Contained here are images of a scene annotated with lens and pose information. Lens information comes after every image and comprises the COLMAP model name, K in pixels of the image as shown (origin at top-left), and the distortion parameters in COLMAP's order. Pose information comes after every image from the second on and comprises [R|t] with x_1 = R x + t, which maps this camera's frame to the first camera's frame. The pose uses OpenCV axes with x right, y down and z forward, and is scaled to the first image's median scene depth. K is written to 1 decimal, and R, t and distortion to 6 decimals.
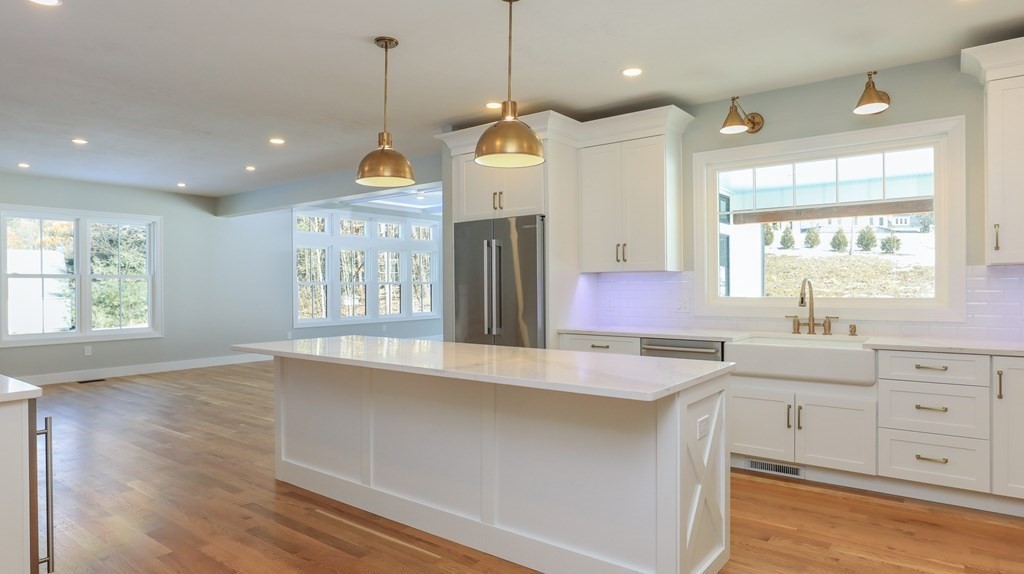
lens RADIAL K [[606.0, 0, 519.2], [0, 606.0, 286.3], [0, 0, 1]] dist [-0.008399, 0.010272]
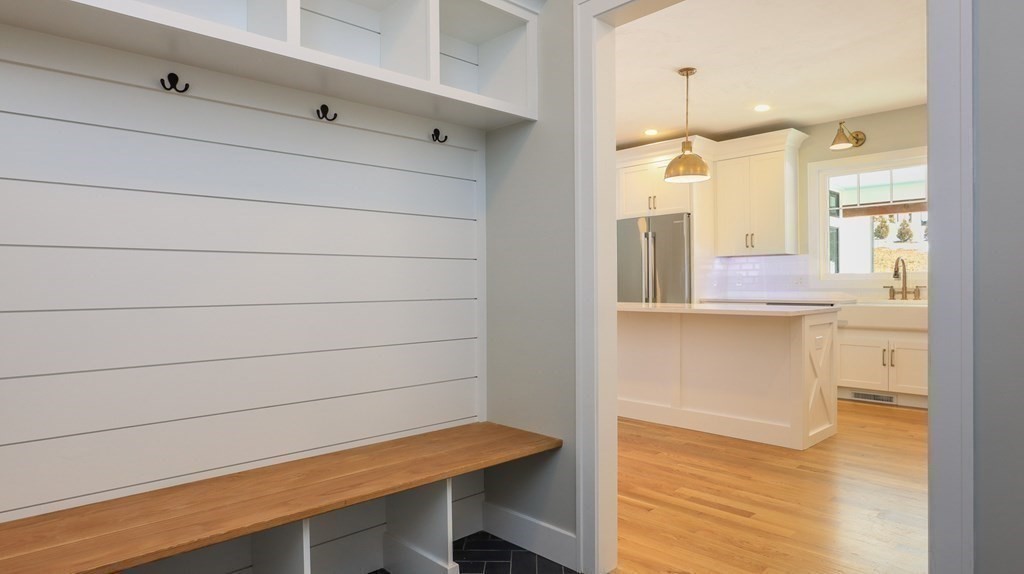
lens RADIAL K [[606.0, 0, 520.5], [0, 606.0, 285.5], [0, 0, 1]] dist [-0.008399, 0.010272]
pose [[0.988382, -0.001181, -0.151987, -0.139598], [0.001438, 0.999998, 0.001579, 0.044648], [0.151985, -0.001779, 0.988381, -0.420541]]
